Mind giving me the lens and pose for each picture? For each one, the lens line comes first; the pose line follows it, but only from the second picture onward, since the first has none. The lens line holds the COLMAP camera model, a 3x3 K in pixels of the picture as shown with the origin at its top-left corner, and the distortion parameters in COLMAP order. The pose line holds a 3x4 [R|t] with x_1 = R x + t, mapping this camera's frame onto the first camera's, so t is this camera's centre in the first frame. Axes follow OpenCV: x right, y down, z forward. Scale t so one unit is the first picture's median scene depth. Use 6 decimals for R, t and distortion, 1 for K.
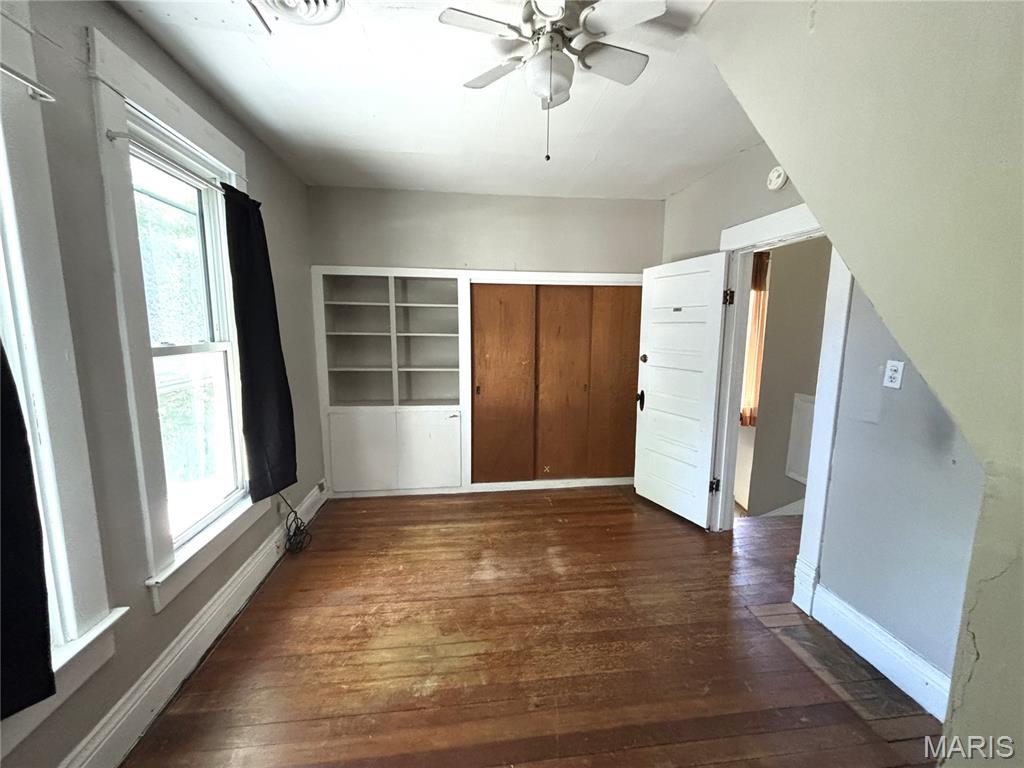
lens RADIAL K [[412.6, 0, 511.0], [0, 412.6, 382.0], [0, 0, 1]] dist [-0.008033, 0.000408]
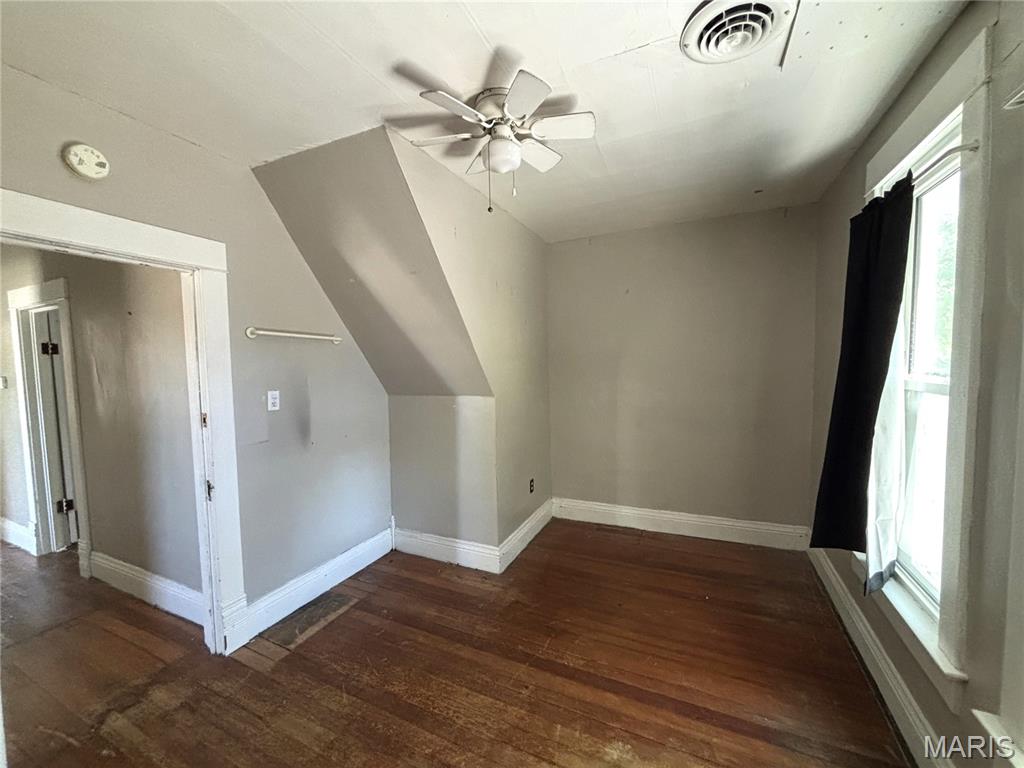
lens RADIAL K [[412.6, 0, 511.1], [0, 412.6, 385.3], [0, 0, 1]] dist [-0.008033, 0.000408]
pose [[-0.849126, -0.027374, 0.527481, -0.459344], [0.082712, 0.979445, 0.183976, -0.253768], [-0.521674, 0.199847, -0.829408, 1.695946]]
